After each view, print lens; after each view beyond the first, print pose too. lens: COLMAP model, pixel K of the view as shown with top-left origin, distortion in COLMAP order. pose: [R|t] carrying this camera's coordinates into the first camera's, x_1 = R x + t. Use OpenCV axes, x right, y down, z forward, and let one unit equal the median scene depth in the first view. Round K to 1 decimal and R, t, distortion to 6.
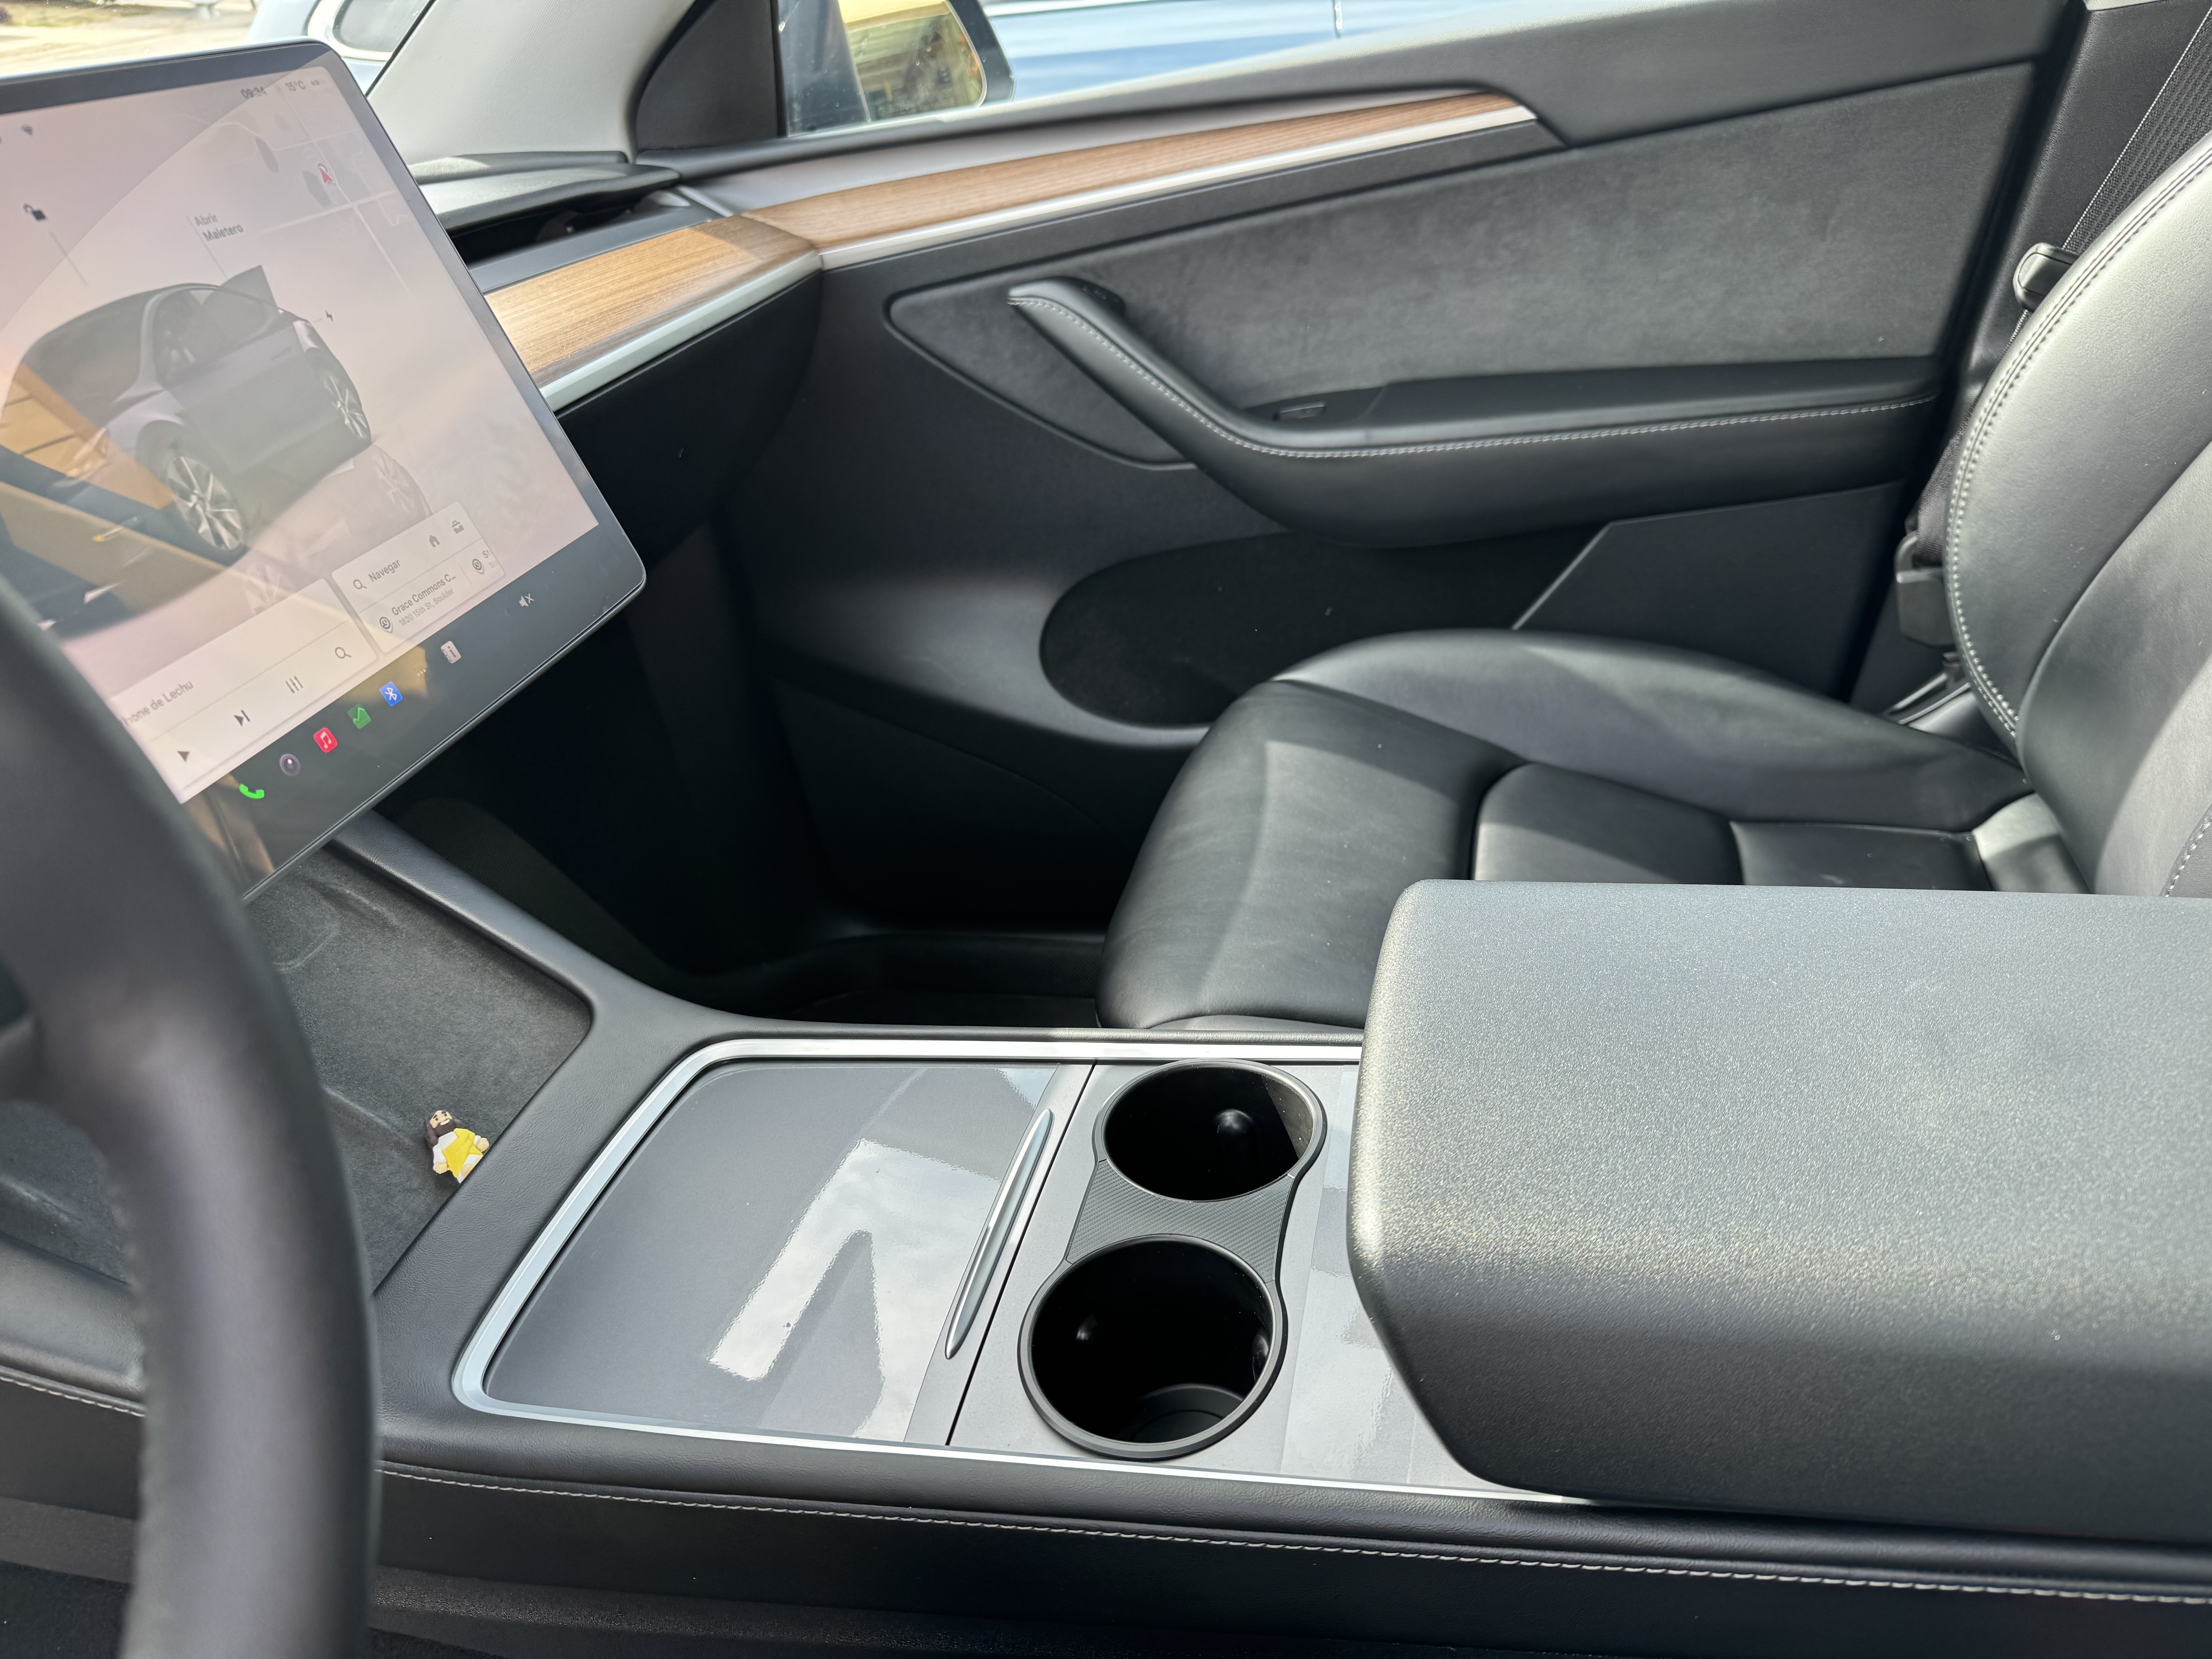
lens RADIAL K [[1599.3, 0, 1072.6], [0, 1599.3, 837.0], [0, 0, 1]] dist [0.033866, -0.020046]
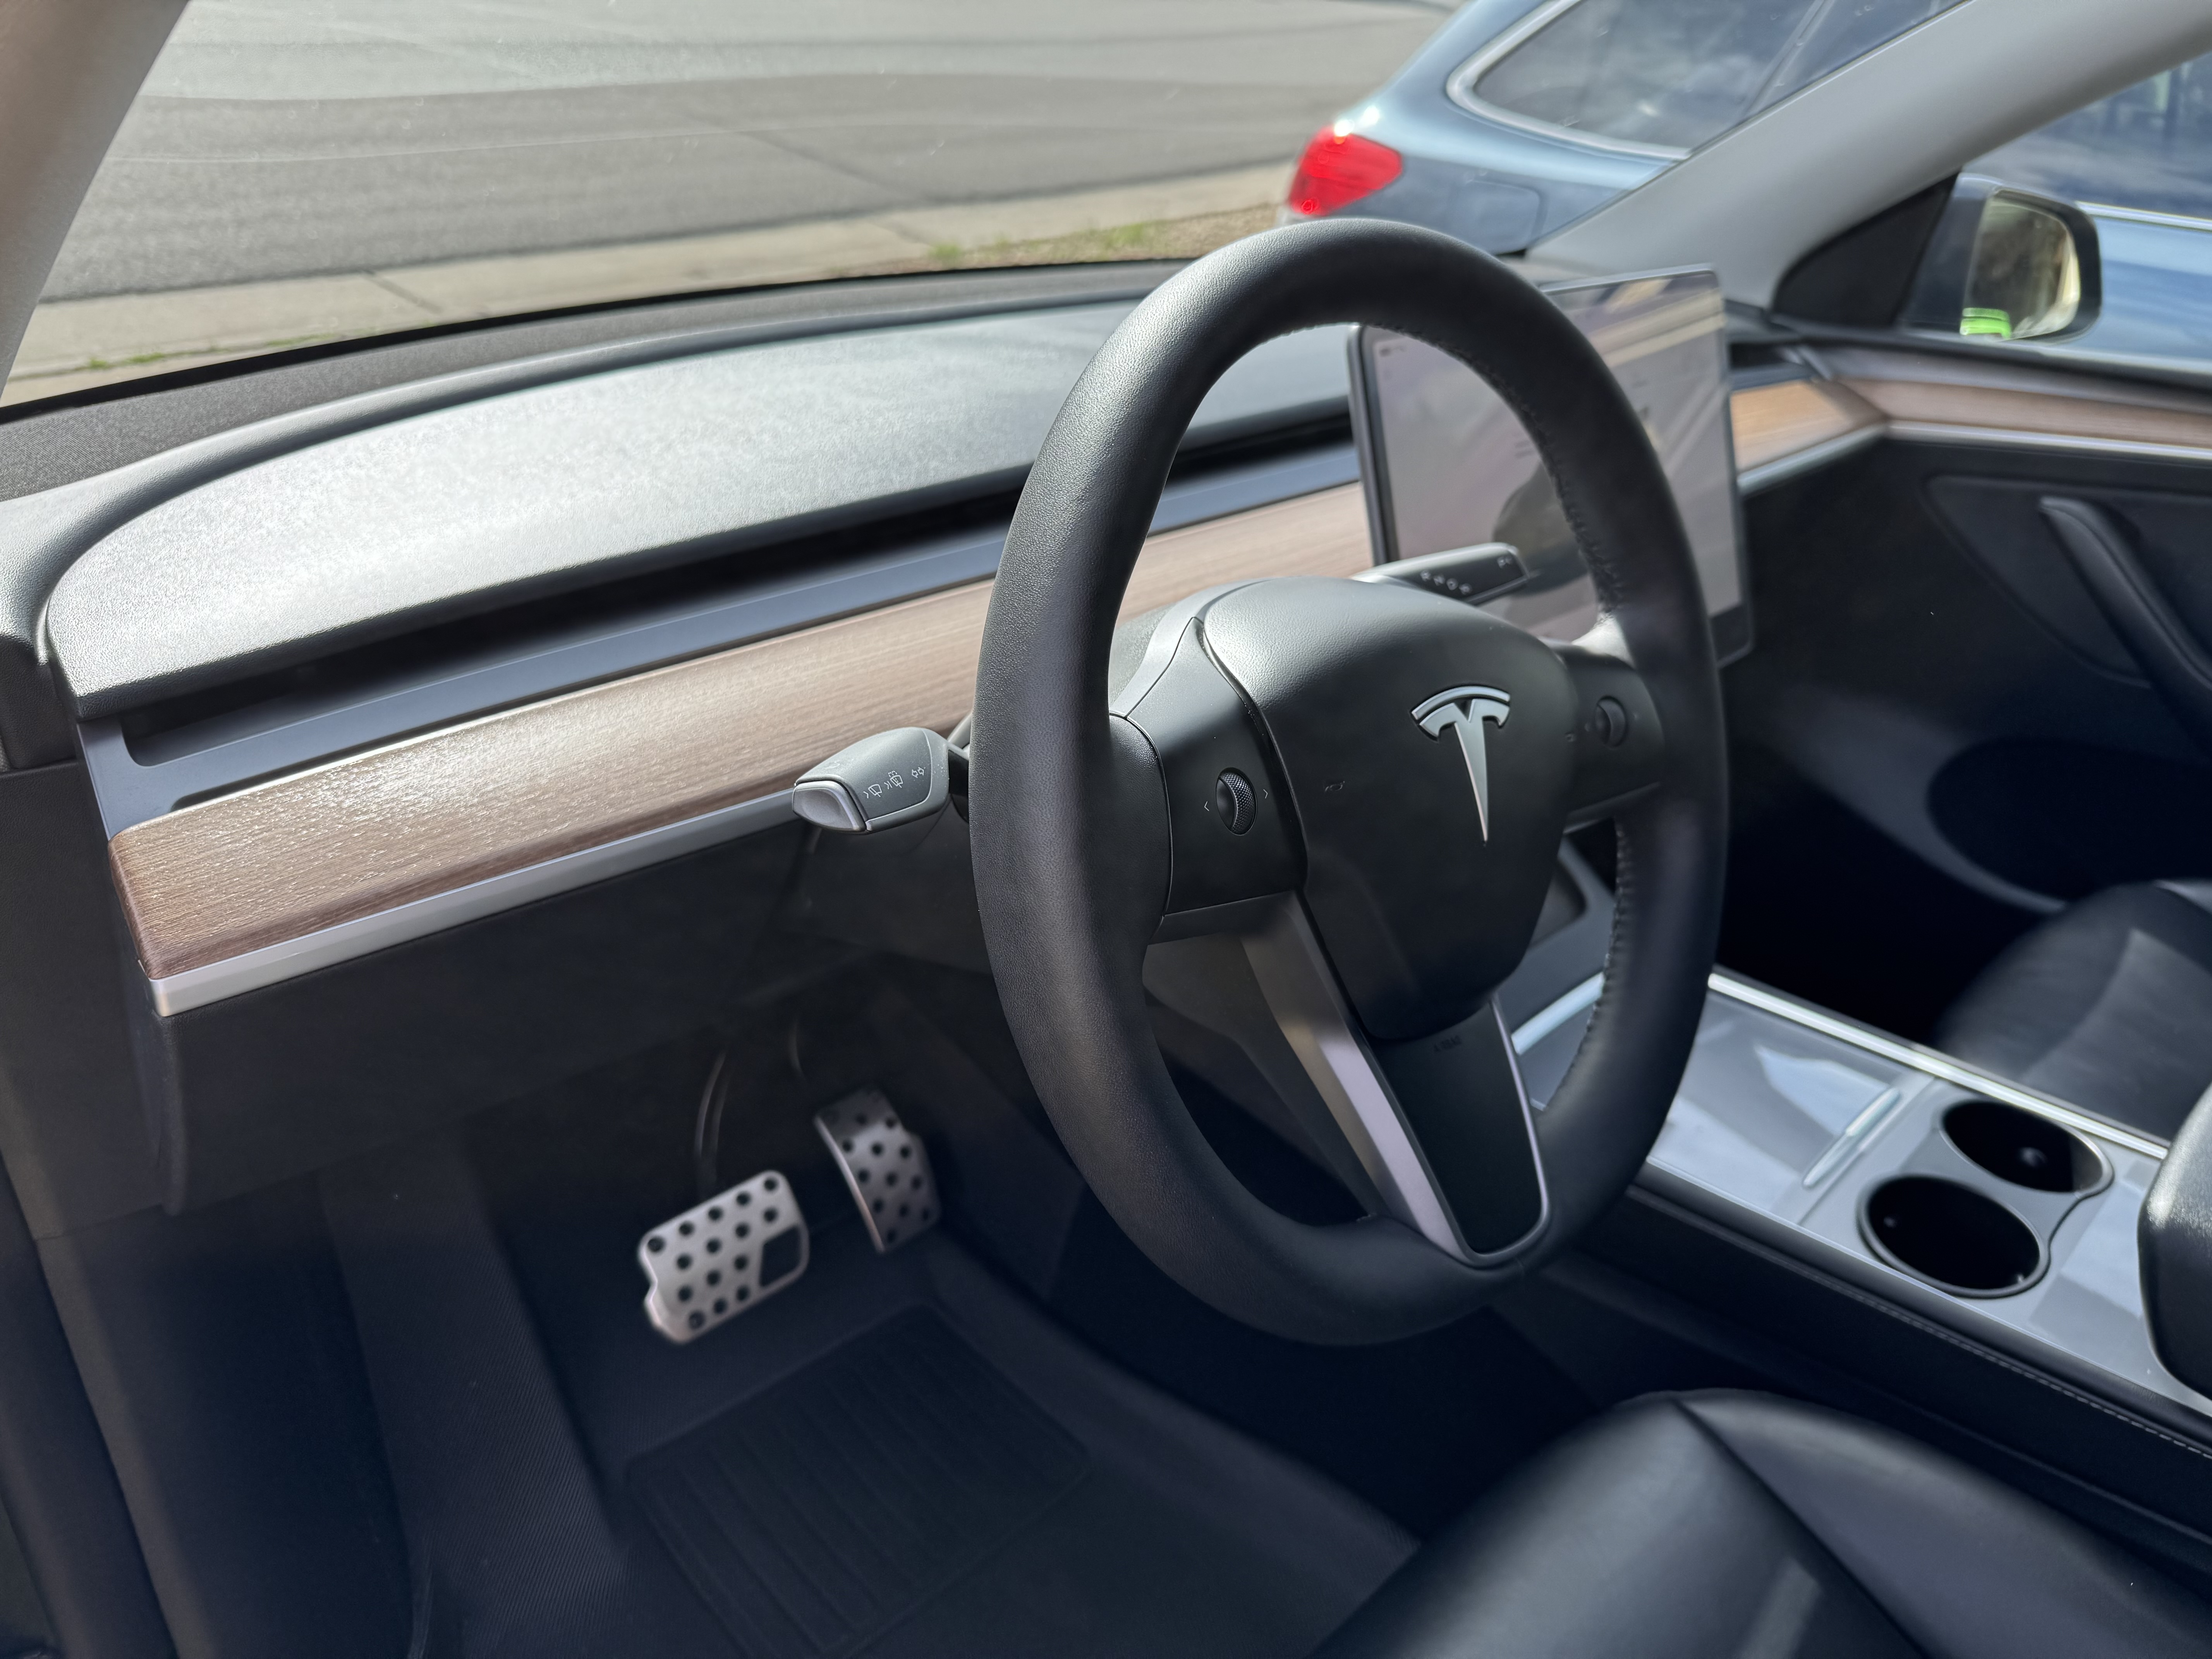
lens RADIAL K [[1599.3, 0, 1072.6], [0, 1599.3, 837.0], [0, 0, 1]] dist [0.033866, -0.020046]
pose [[0.843809, 0.378280, -0.380645, -0.117436], [-0.378822, 0.922279, 0.076781, 0.086867], [0.380105, 0.079408, 0.921528, -0.428051]]
